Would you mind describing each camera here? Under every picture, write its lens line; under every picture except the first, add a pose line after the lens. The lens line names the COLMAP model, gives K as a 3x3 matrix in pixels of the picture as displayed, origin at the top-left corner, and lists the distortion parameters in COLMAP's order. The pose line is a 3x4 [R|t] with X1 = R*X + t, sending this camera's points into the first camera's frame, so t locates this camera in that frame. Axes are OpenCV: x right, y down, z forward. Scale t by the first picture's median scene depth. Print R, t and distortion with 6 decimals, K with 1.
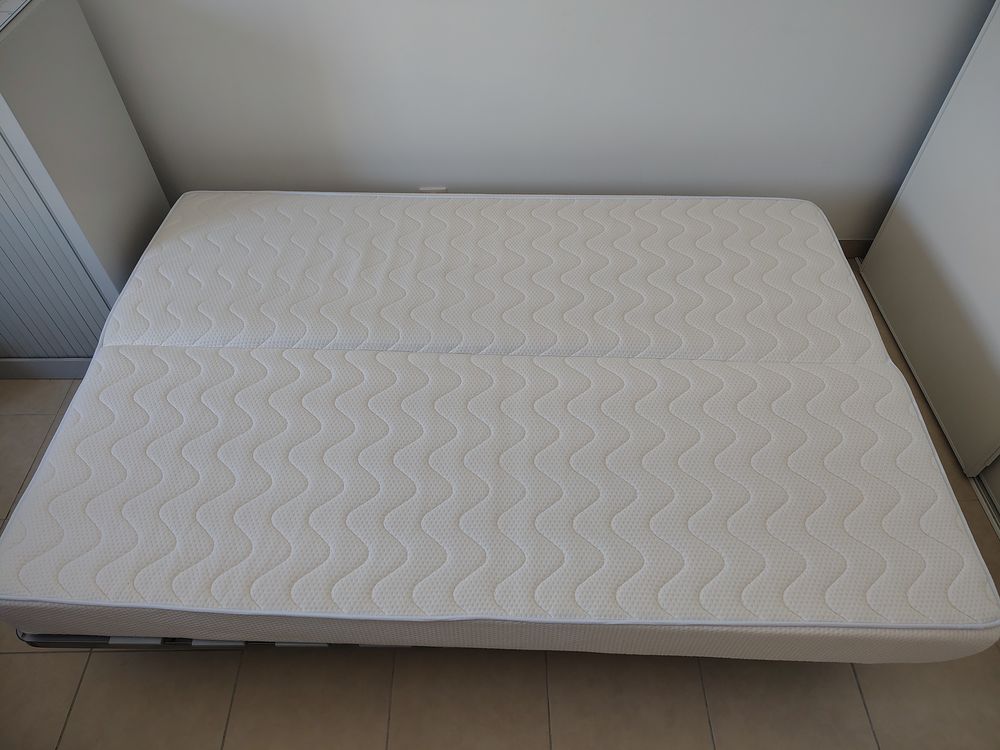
lens RADIAL K [[695.7, 0, 504.6], [0, 695.7, 376.4], [0, 0, 1]] dist [0.003846, -0.005561]
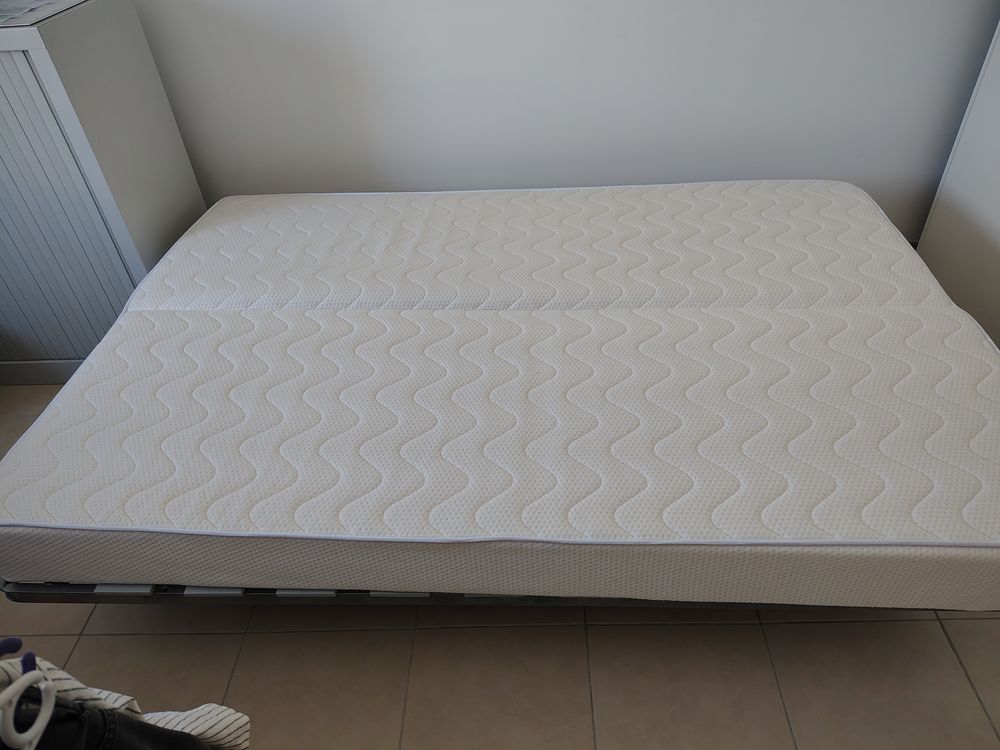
lens RADIAL K [[693.3, 0, 507.6], [0, 693.3, 374.5], [0, 0, 1]] dist [0.002014, -0.002105]
pose [[0.998201, -0.018331, -0.057090, 0.019794], [0.007348, 0.982343, -0.186942, 0.291085], [0.059508, 0.186186, 0.980711, 0.106989]]
